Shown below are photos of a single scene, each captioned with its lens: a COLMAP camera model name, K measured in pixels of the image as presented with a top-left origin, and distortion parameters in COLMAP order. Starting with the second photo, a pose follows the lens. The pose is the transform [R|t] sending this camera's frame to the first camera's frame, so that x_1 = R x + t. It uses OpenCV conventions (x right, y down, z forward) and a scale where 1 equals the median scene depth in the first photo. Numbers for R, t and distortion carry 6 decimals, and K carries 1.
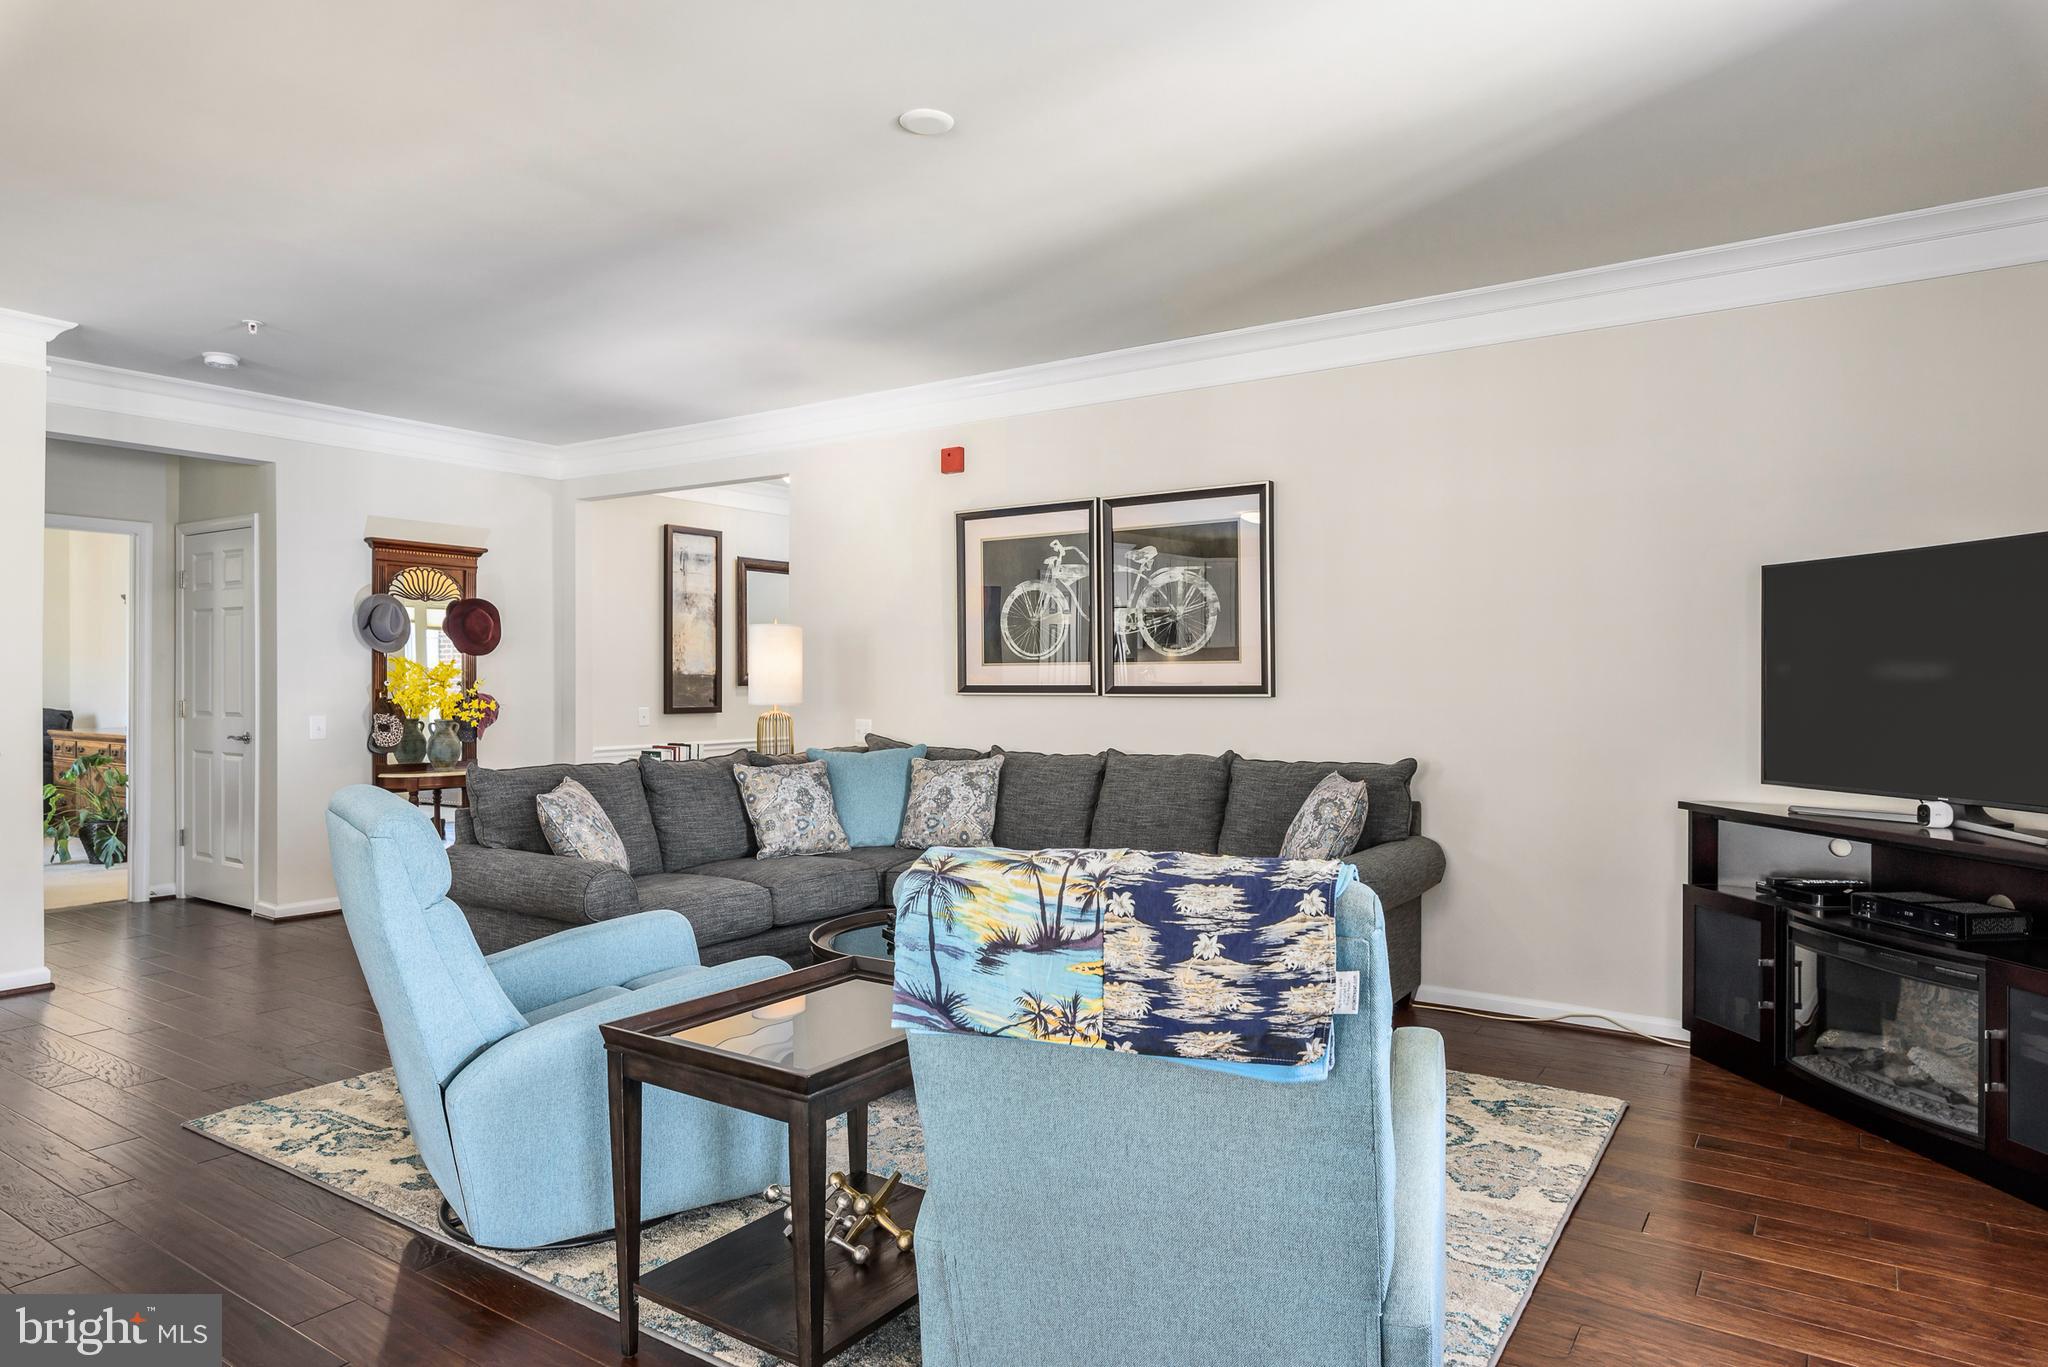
lens RADIAL K [[1216.7, 0, 1036.2], [0, 1216.7, 681.7], [0, 0, 1]] dist [0.000398, 0.002004]
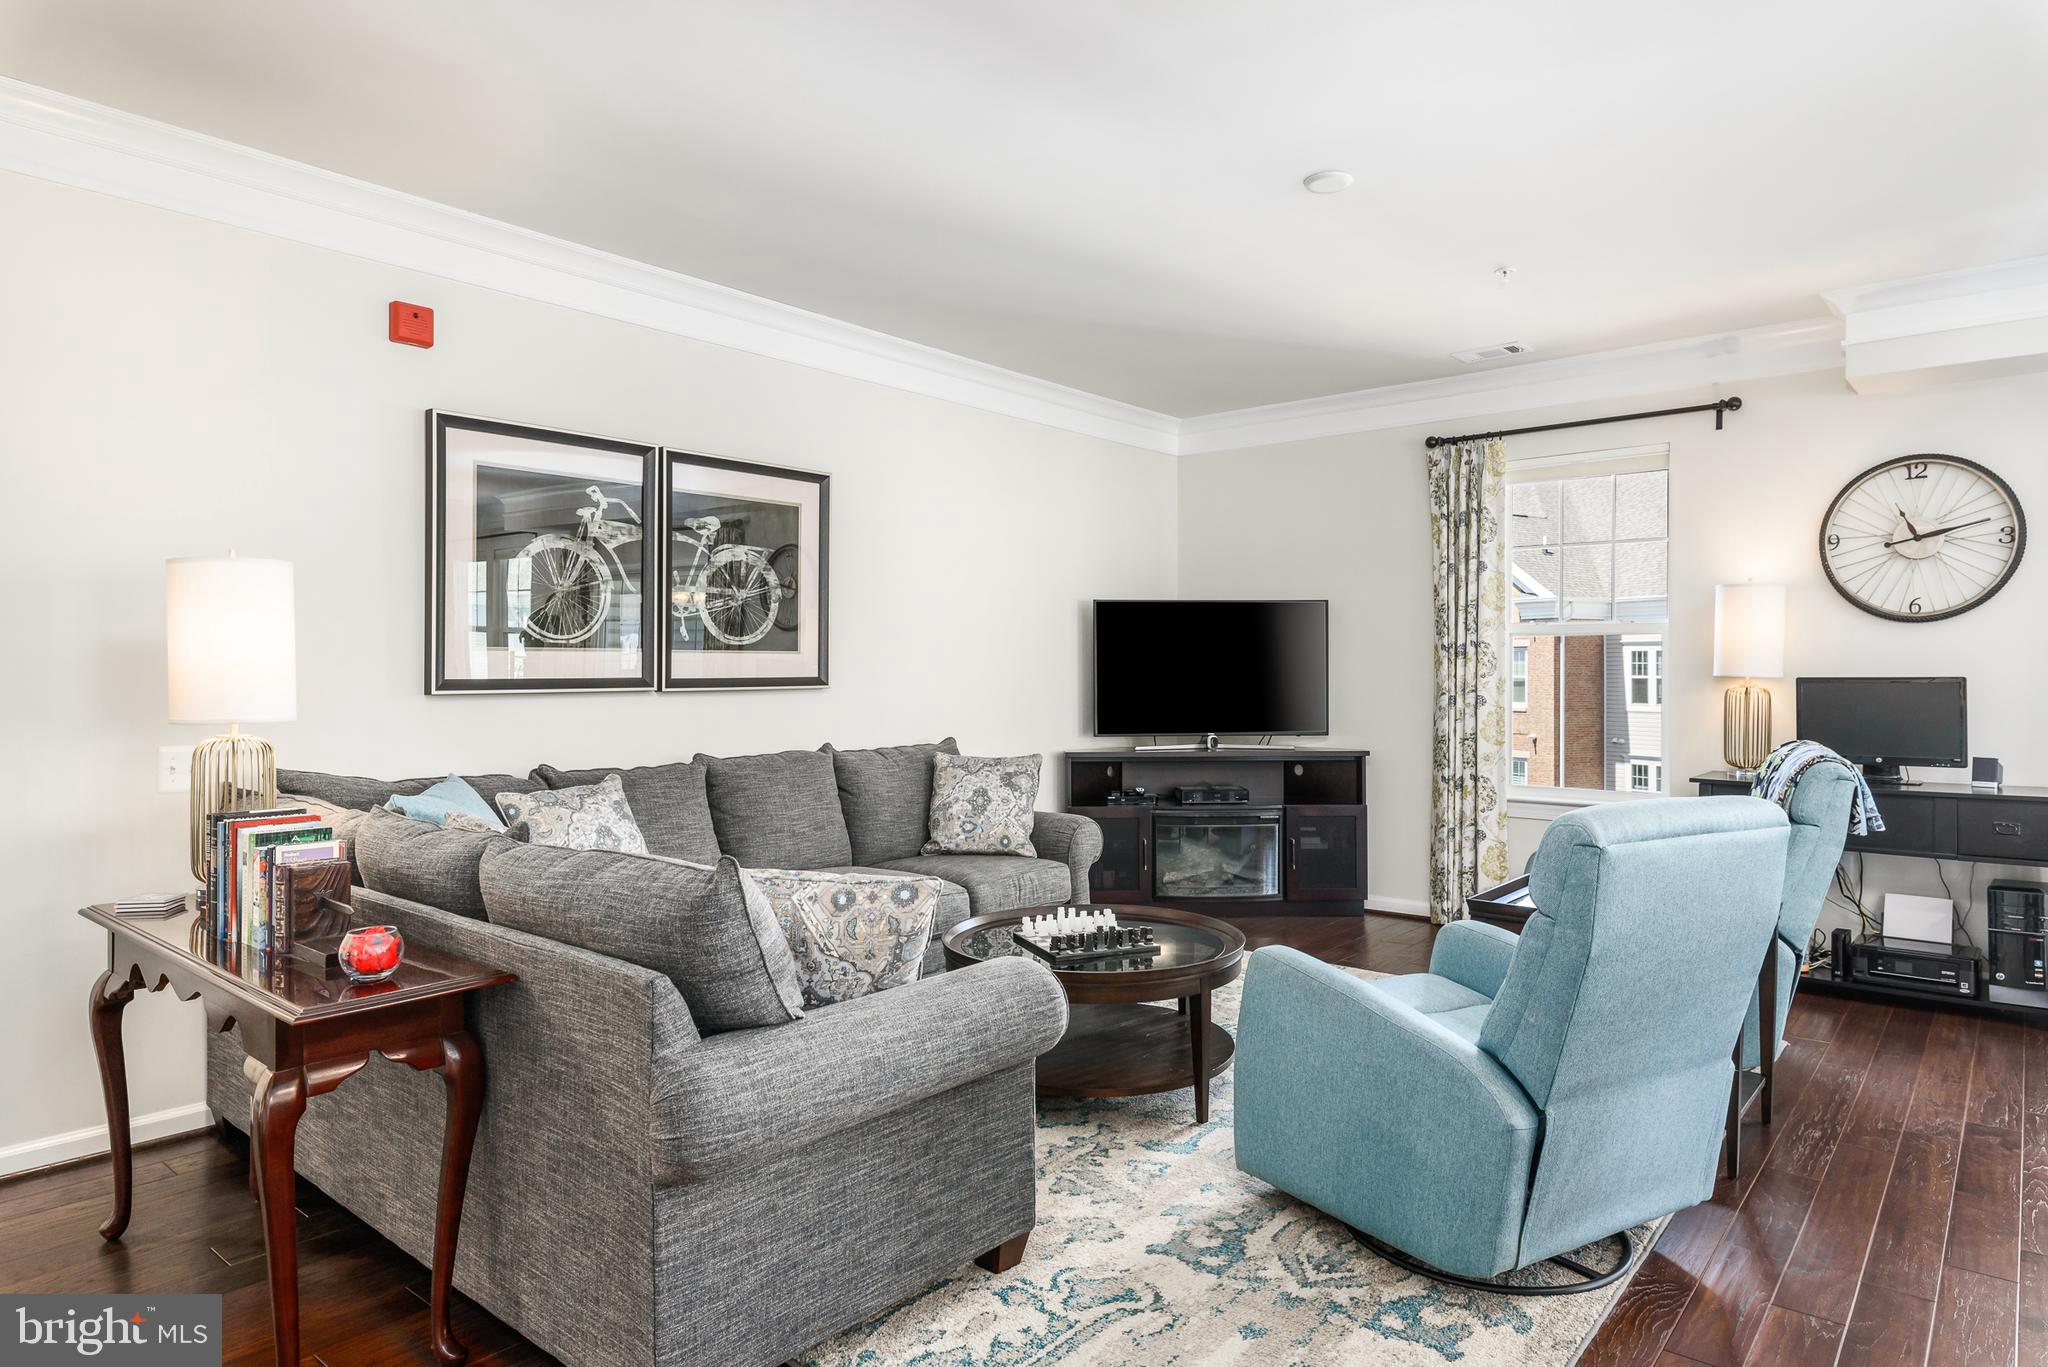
lens RADIAL K [[1216.7, 0, 1027.5], [0, 1216.7, 687.5], [0, 0, 1]] dist [0.000398, 0.002004]
pose [[0.111334, -0.013716, 0.993688, -0.736910], [0.000451, 0.999905, 0.013751, -0.001644], [-0.993783, -0.001083, 0.111330, 0.673977]]
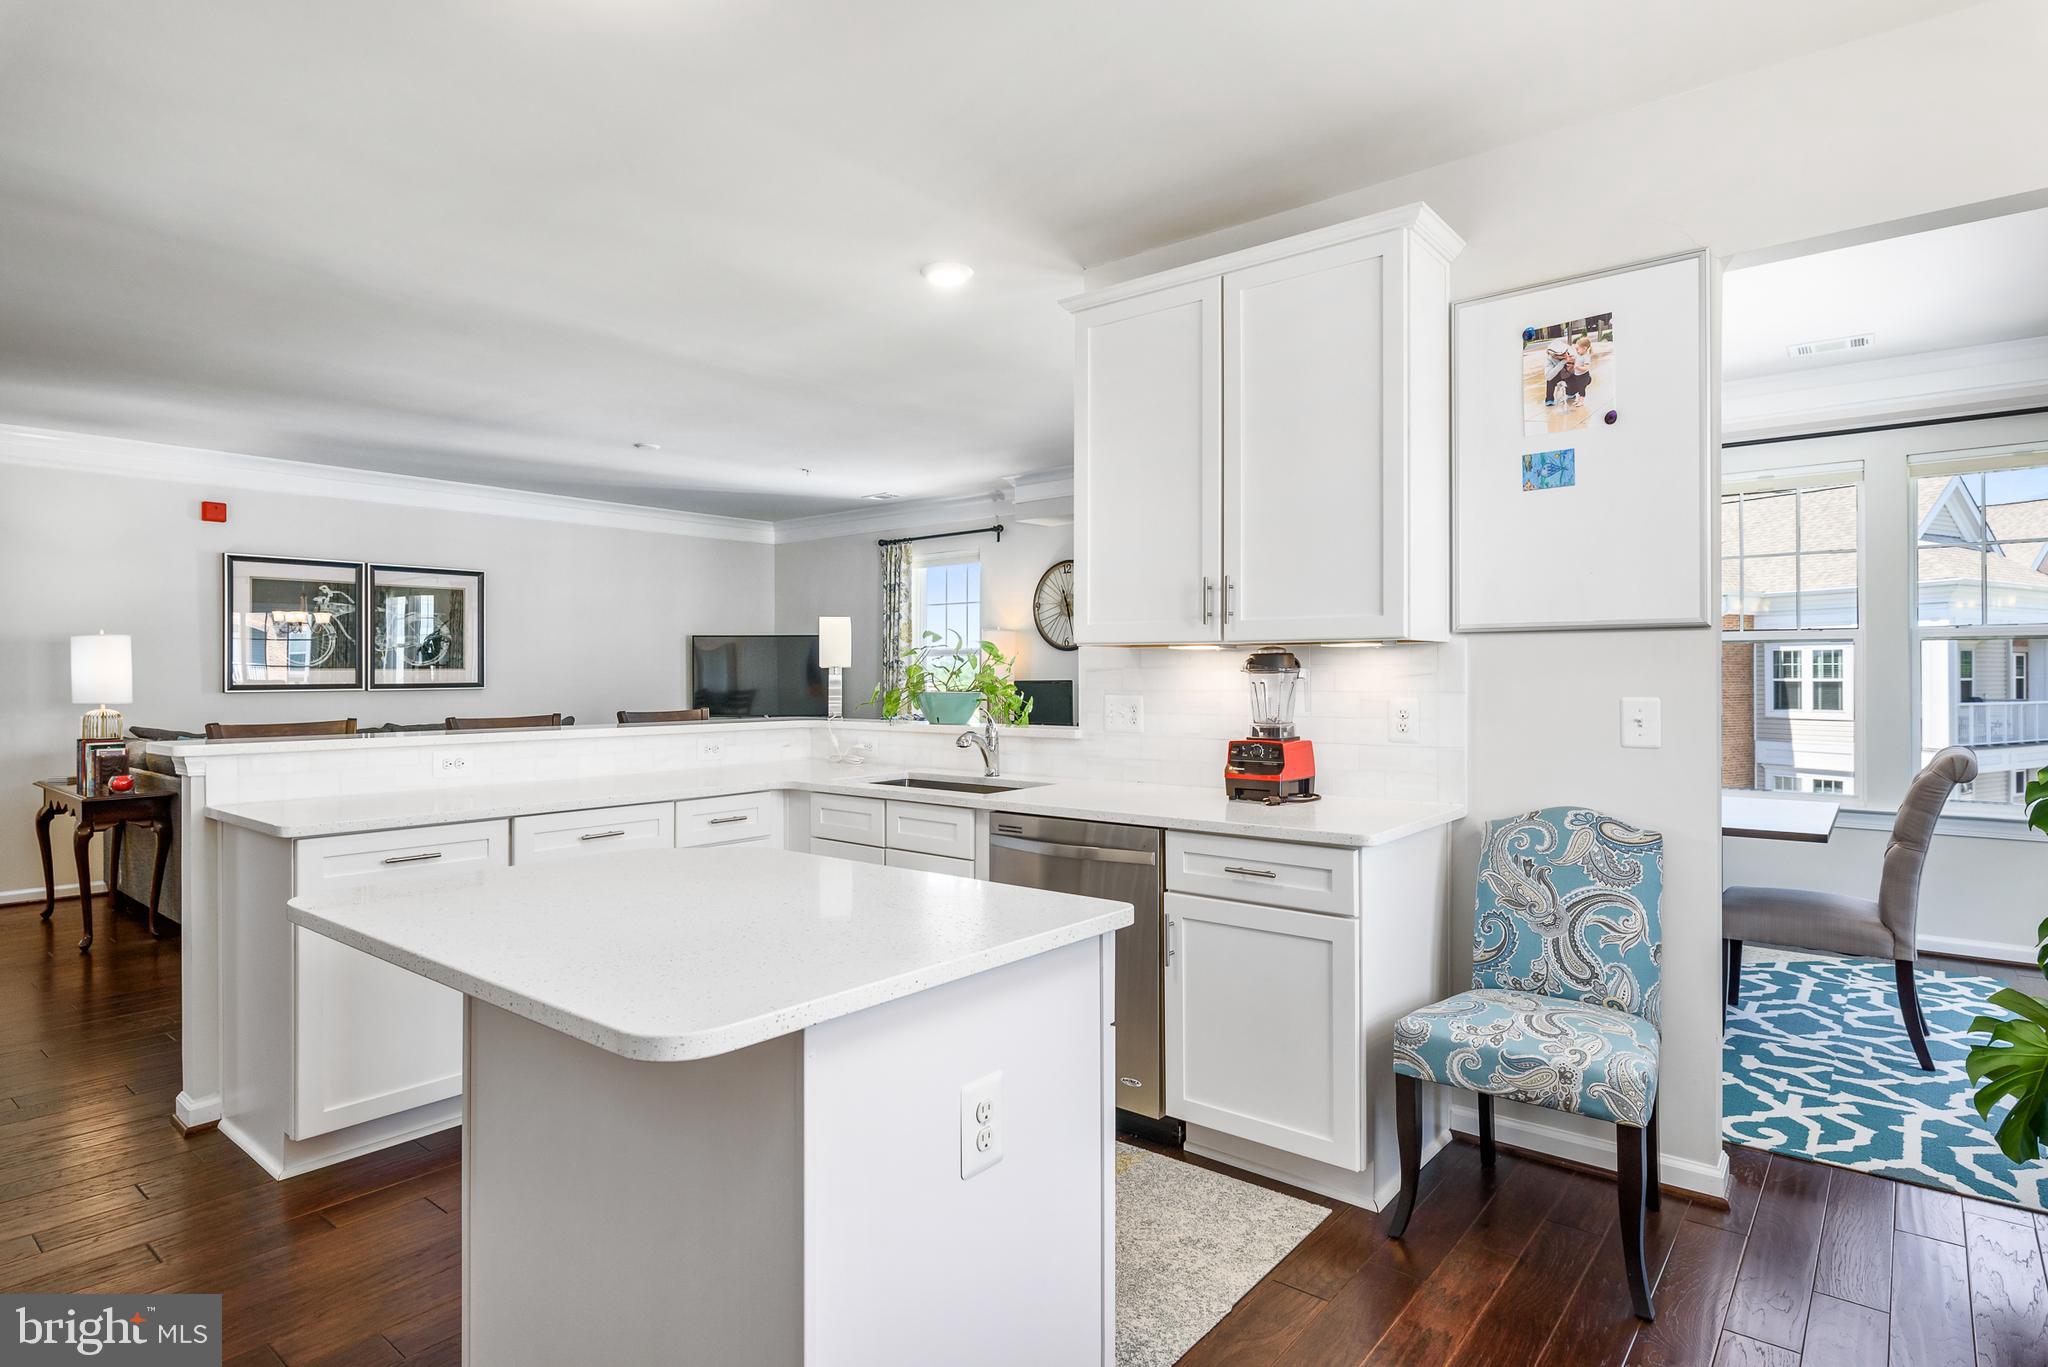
lens RADIAL K [[1082.5, 0, 1031.7], [0, 1082.5, 689.5], [0, 0, 1]] dist [-0.003532, -0.001987]
pose [[0.107375, -0.013224, 0.994131, -1.244223], [0.004445, 0.999908, 0.012821, -0.003335], [-0.994209, 0.003042, 0.107424, 0.007567]]
